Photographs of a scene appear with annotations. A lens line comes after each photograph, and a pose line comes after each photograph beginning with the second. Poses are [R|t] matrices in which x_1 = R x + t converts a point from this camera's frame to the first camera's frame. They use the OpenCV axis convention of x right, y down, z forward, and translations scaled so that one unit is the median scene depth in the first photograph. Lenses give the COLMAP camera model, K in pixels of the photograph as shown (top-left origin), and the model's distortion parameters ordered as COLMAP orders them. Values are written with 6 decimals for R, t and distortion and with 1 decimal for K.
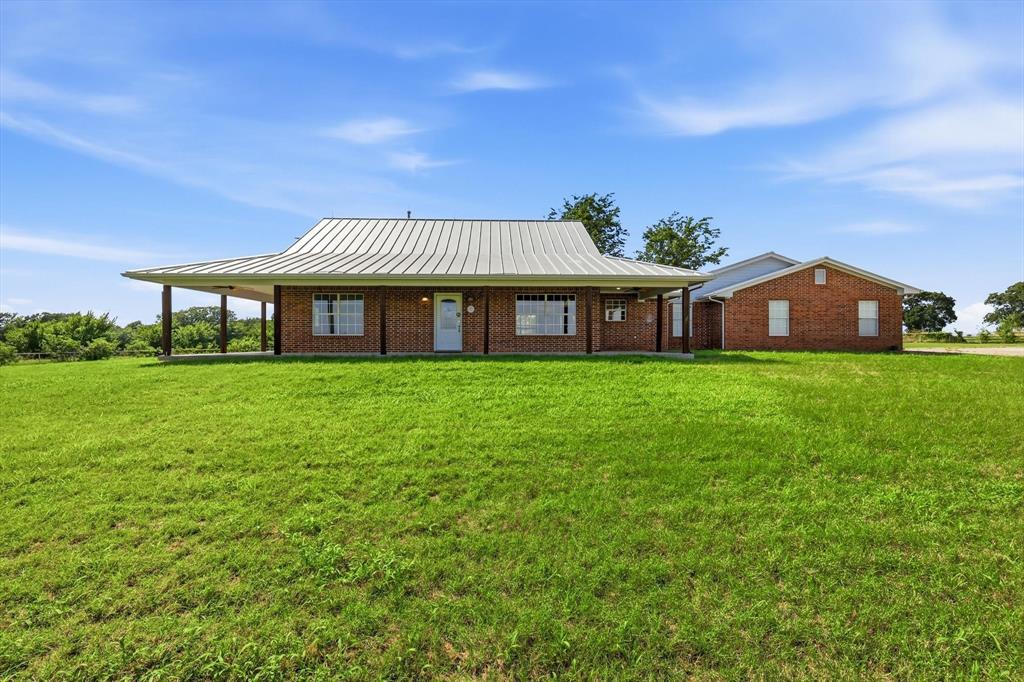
lens RADIAL K [[446.1, 0, 515.2], [0, 446.1, 345.8], [0, 0, 1]] dist [-0.014302, 0.000122]
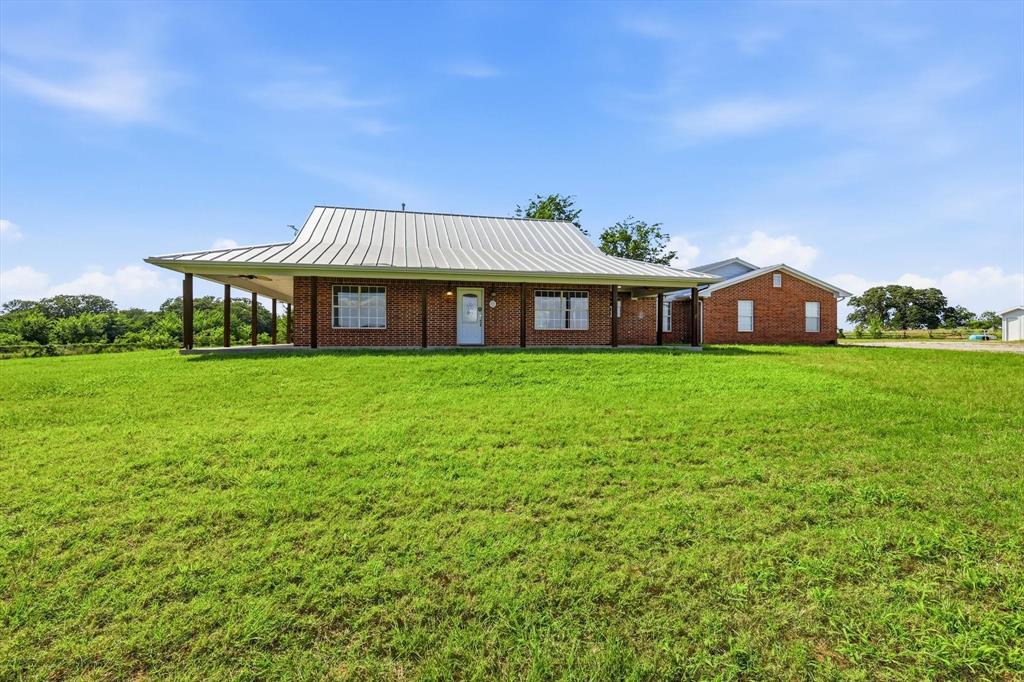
lens RADIAL K [[446.1, 0, 509.1], [0, 446.1, 350.5], [0, 0, 1]] dist [-0.014302, 0.000122]
pose [[0.984187, -0.002087, 0.177120, -0.210856], [-0.001737, 0.999769, 0.021428, 0.003108], [-0.177123, -0.021396, 0.983956, -0.024222]]
